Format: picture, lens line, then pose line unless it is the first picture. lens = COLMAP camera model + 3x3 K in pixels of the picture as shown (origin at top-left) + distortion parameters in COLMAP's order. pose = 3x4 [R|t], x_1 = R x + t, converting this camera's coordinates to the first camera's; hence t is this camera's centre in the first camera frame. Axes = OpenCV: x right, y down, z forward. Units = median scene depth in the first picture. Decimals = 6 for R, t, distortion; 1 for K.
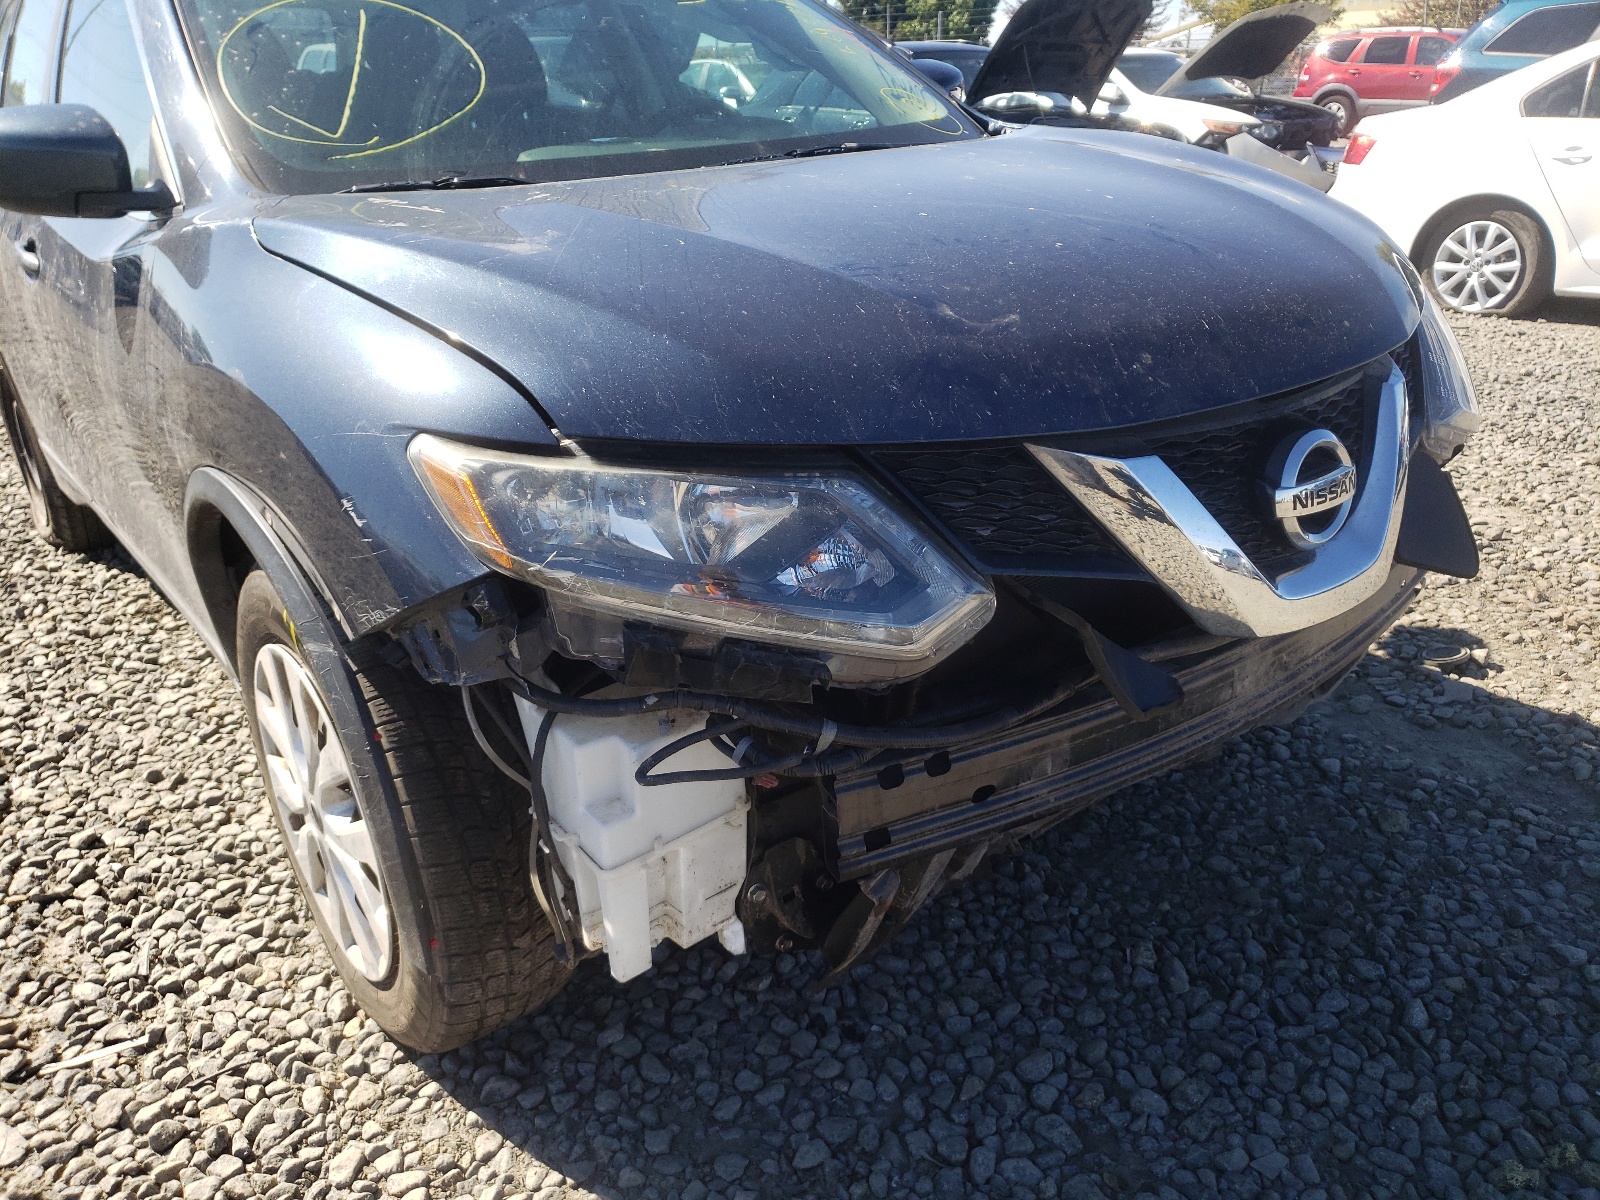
lens RADIAL K [[1264.9, 0, 797.0], [0, 1264.9, 552.1], [0, 0, 1]] dist [-0.018498, 0.063545]
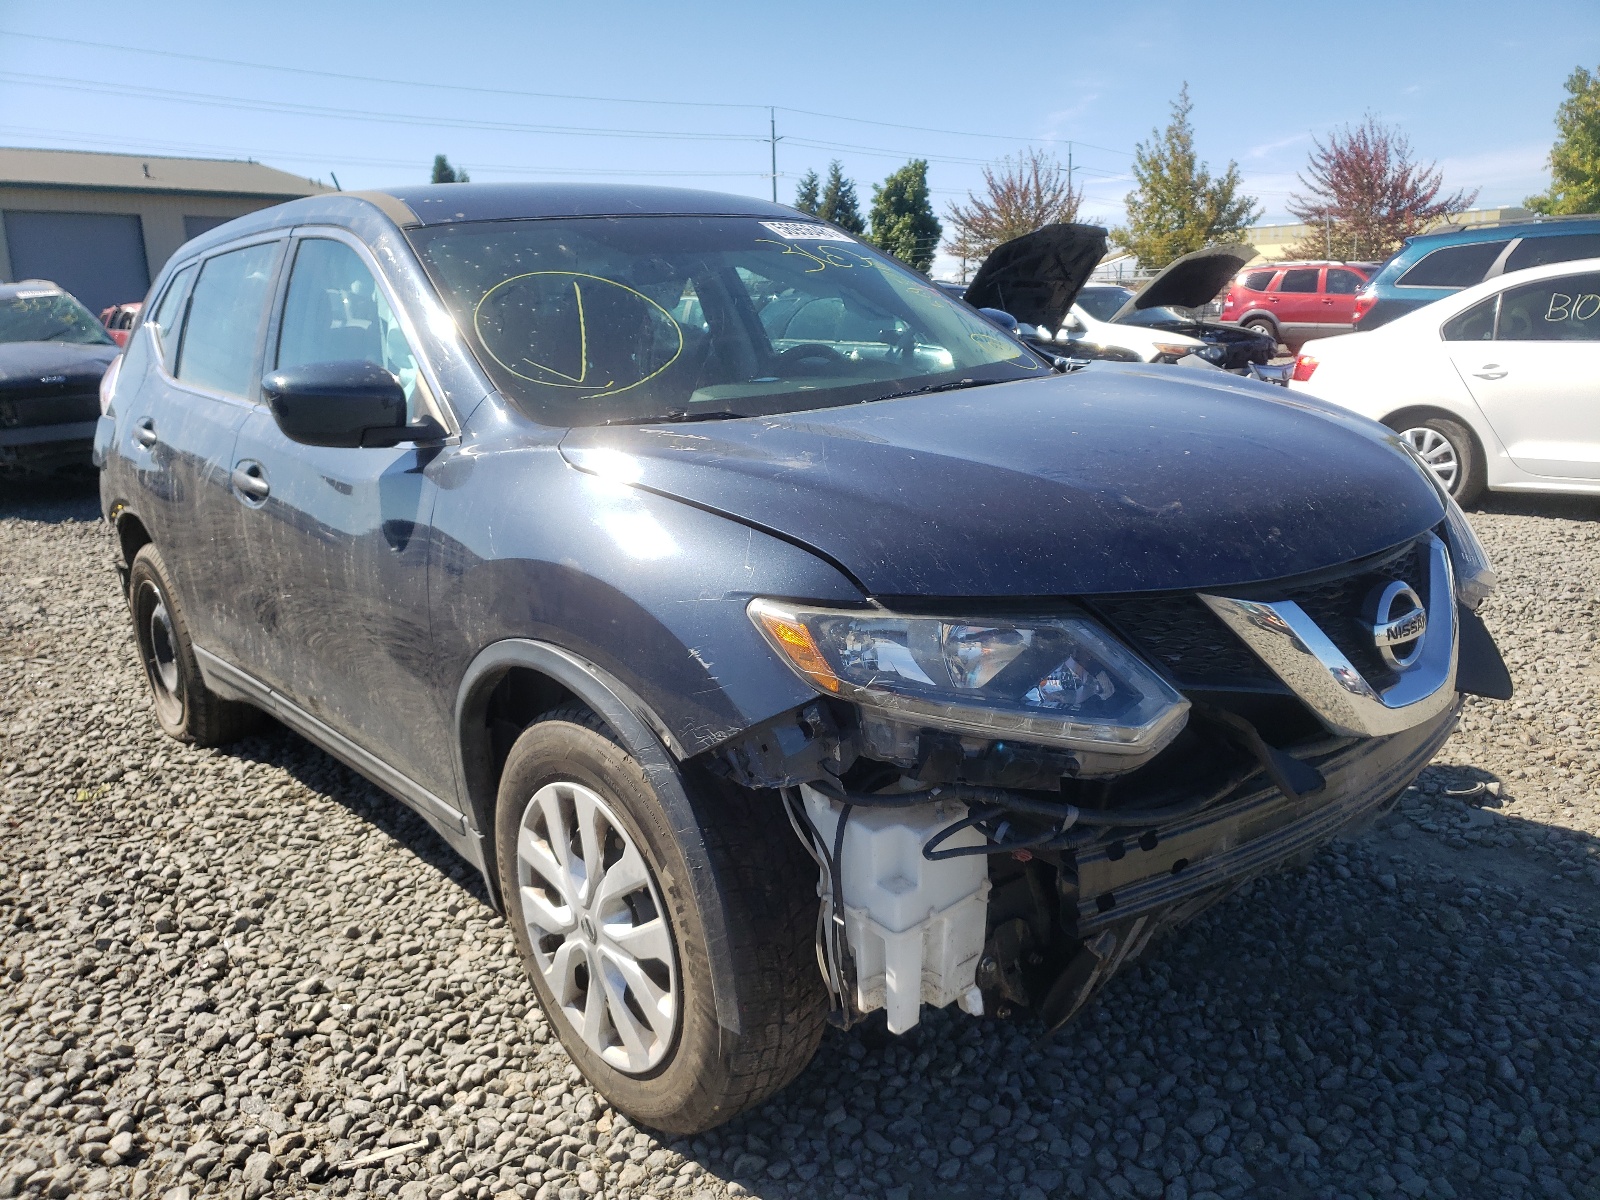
lens RADIAL K [[1264.9, 0, 797.0], [0, 1264.9, 552.1], [0, 0, 1]] dist [-0.018498, 0.063545]
pose [[0.998622, -0.022991, 0.047179, -0.209222], [0.030472, 0.985897, -0.164558, 0.053811], [-0.042731, 0.165768, 0.985239, -0.221736]]
